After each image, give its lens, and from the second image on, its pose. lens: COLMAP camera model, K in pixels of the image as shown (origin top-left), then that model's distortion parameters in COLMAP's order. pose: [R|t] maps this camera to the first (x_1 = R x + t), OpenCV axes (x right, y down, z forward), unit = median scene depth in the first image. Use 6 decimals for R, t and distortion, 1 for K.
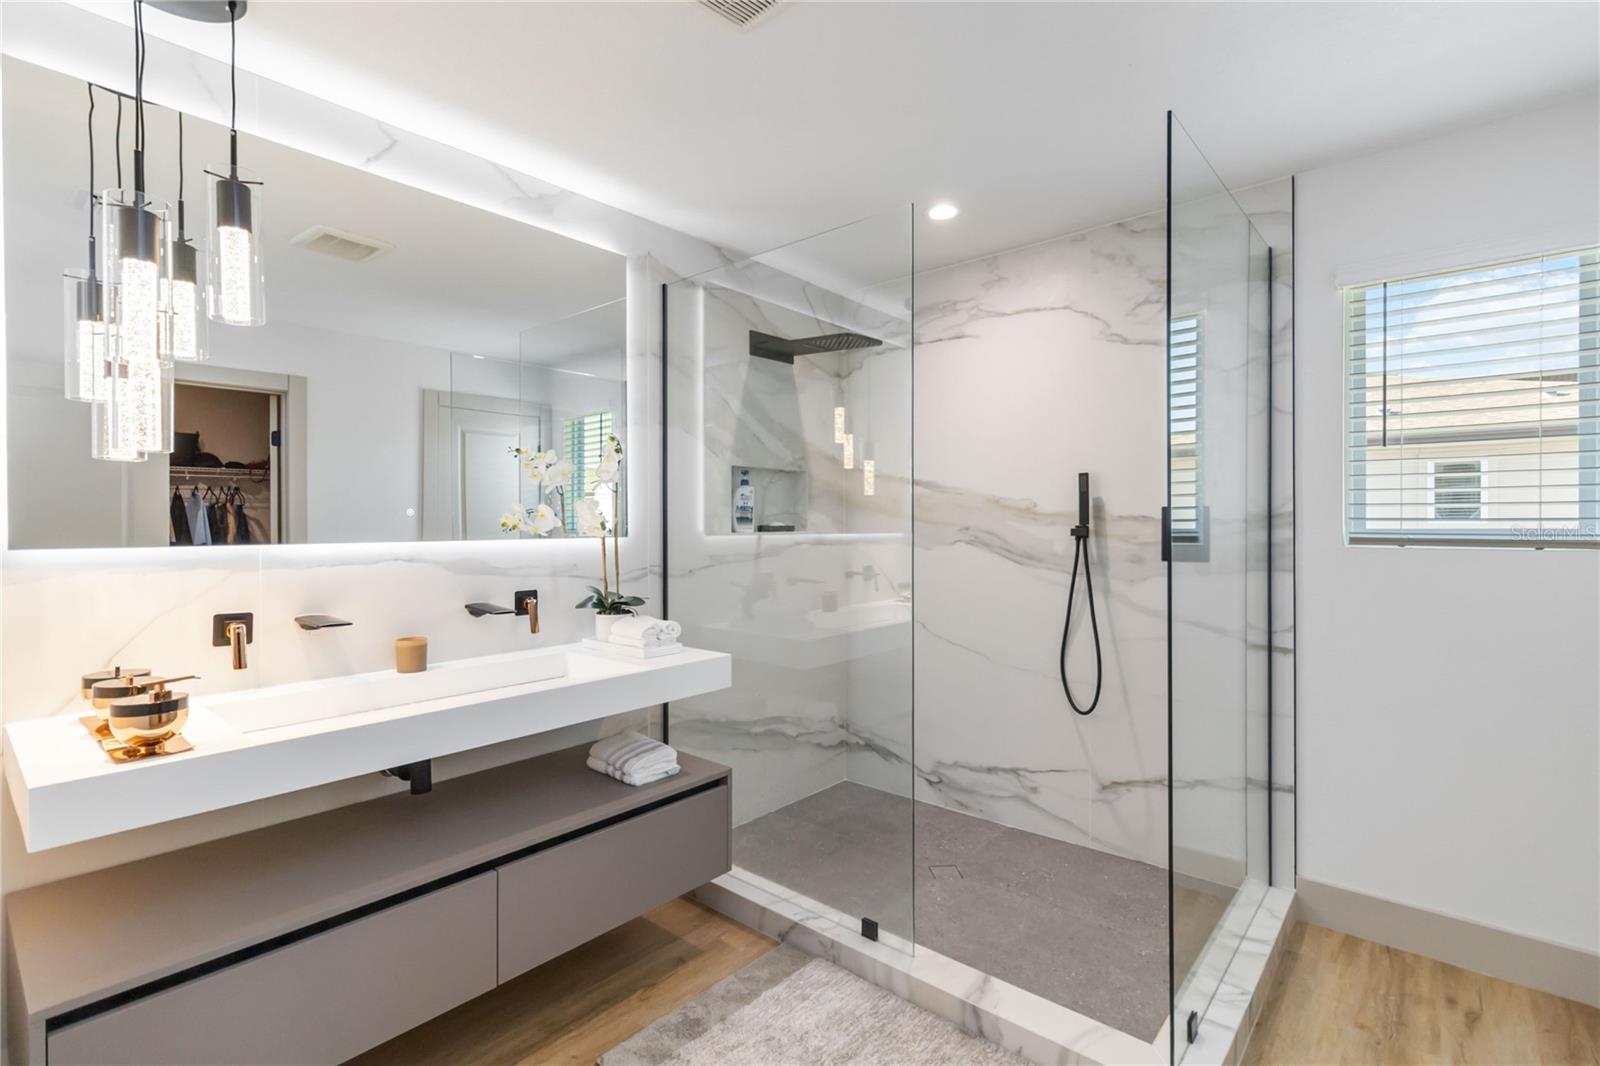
lens RADIAL K [[735.4, 0, 805.3], [0, 735.4, 533.3], [0, 0, 1]] dist [0.000004, -0.000547]
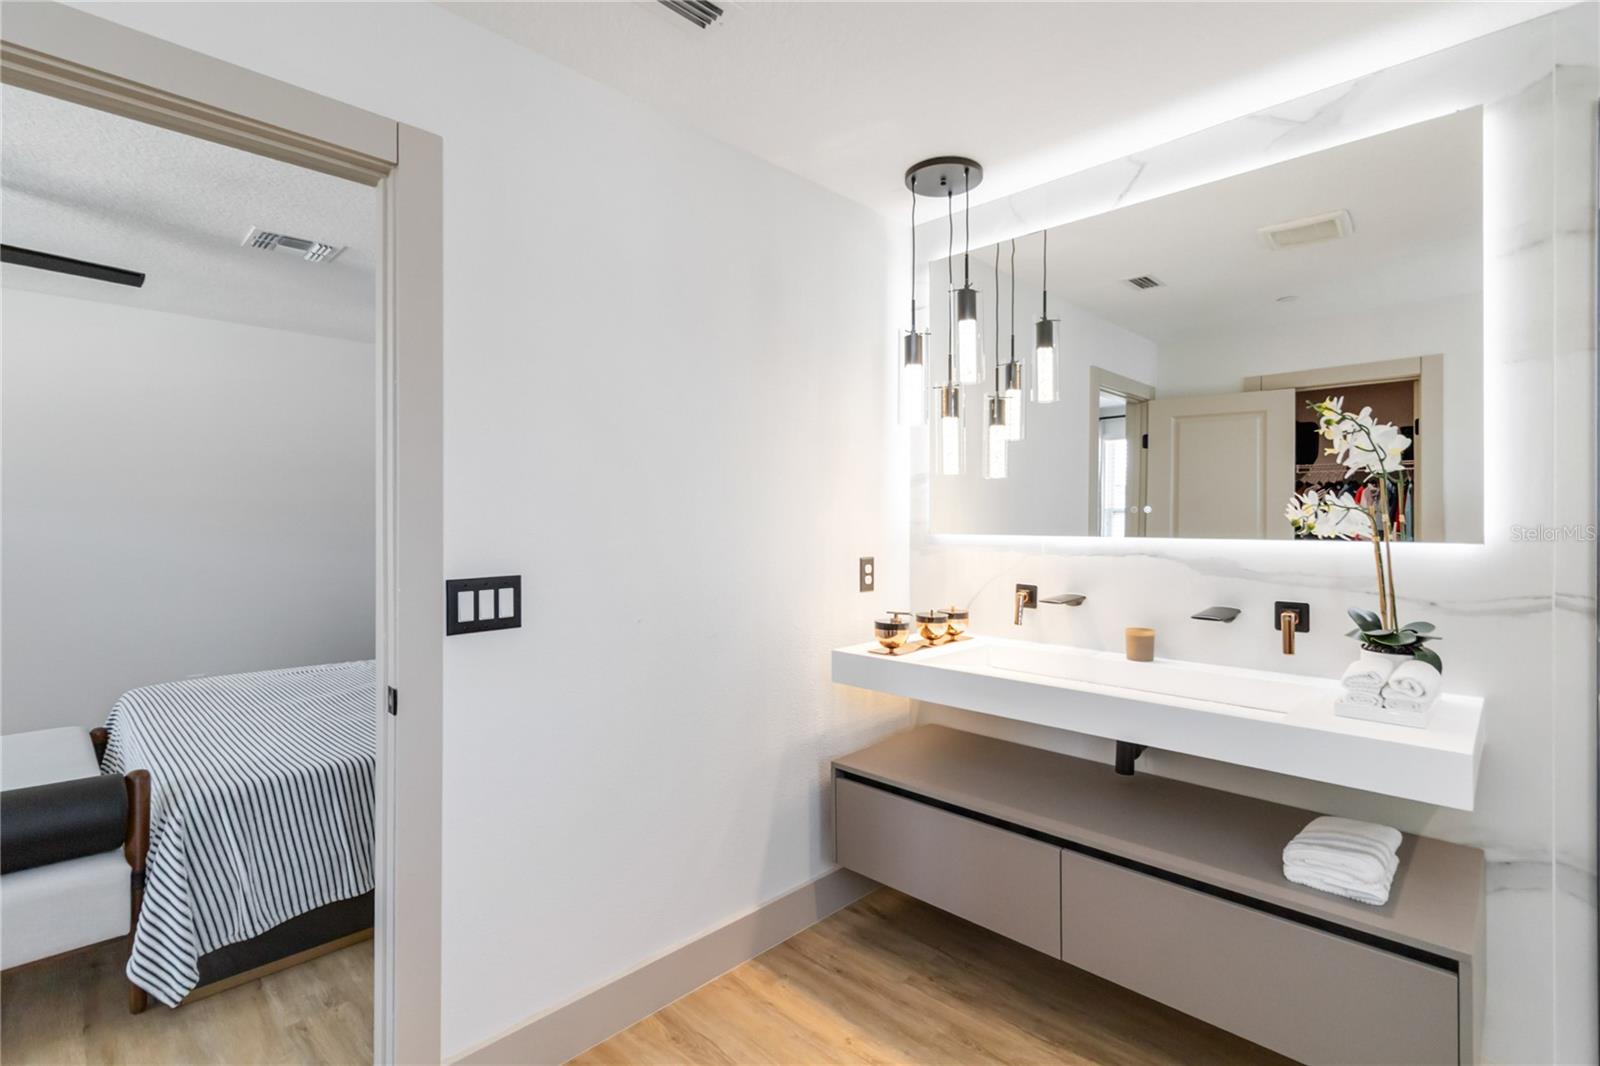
lens RADIAL K [[735.4, 0, 808.7], [0, 735.4, 520.5], [0, 0, 1]] dist [0.000004, -0.000547]
pose [[-0.050581, 0.006177, -0.998701, 0.481480], [-0.014313, 0.999874, 0.006909, -0.011794], [0.998617, 0.014643, -0.050487, 0.507246]]
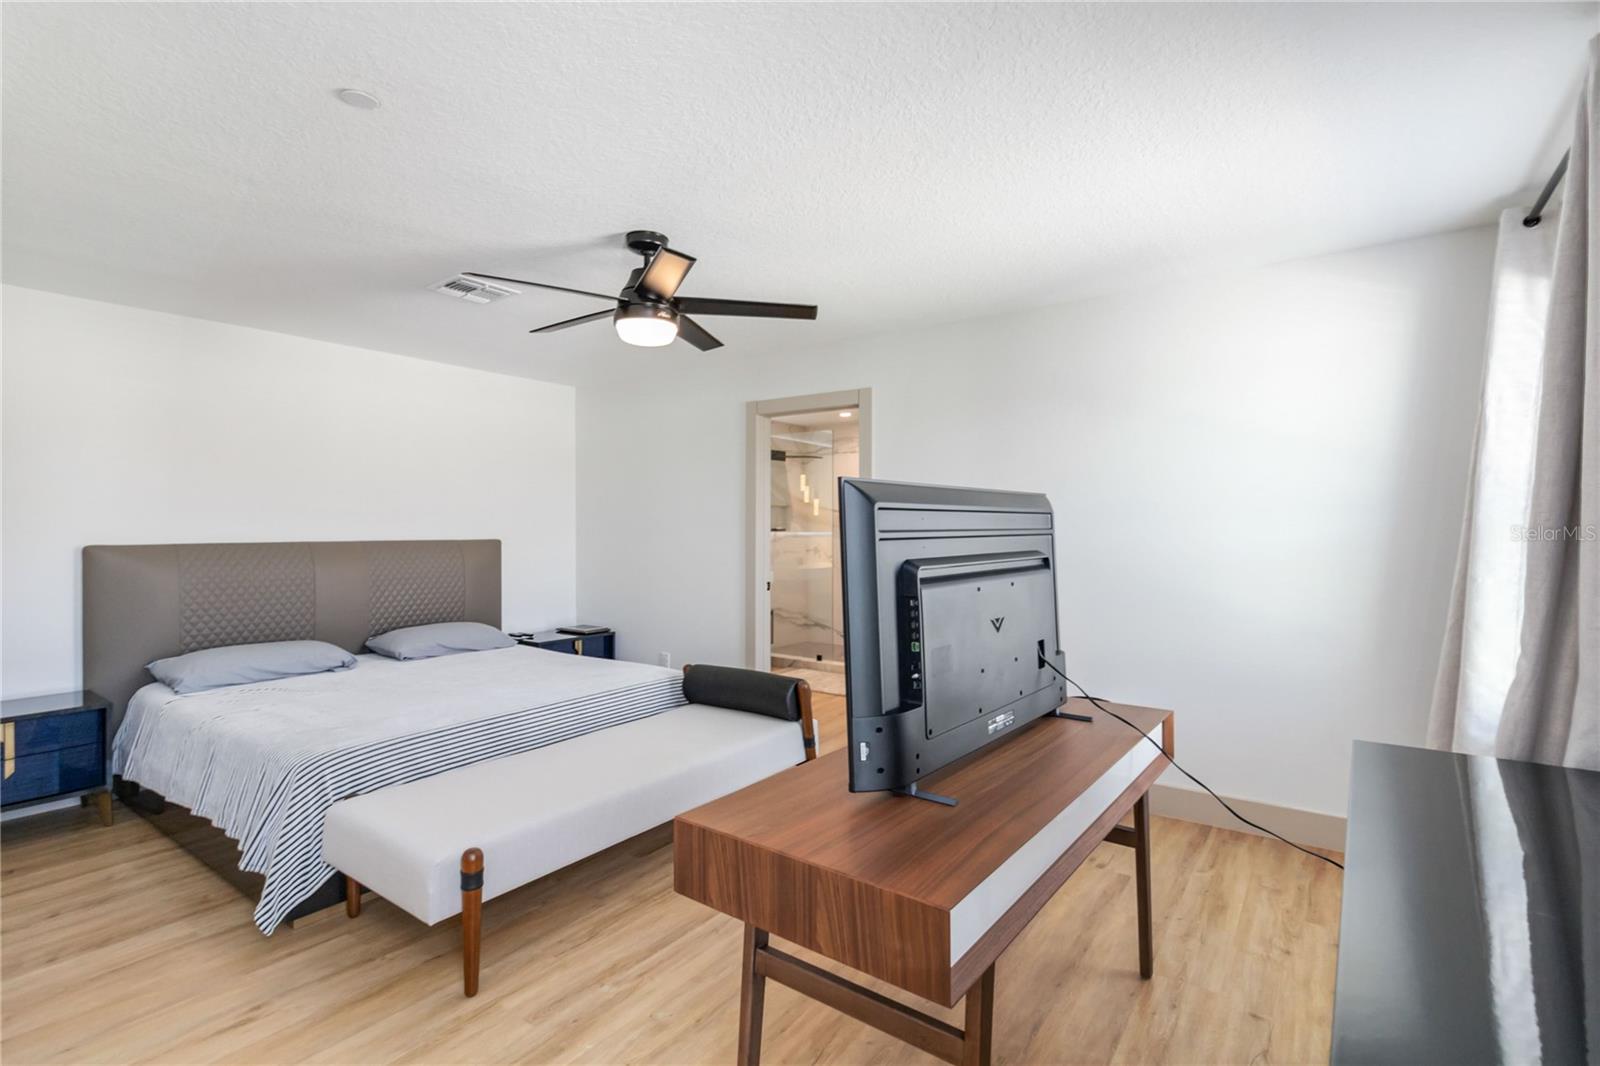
lens RADIAL K [[735.4, 0, 801.2], [0, 735.4, 529.2], [0, 0, 1]] dist [0.000004, -0.000547]
pose [[0.996660, 0.002241, 0.081631, -0.161472], [-0.001830, 0.999985, -0.005100, 0.002386], [-0.081642, 0.004933, 0.996650, -1.392189]]
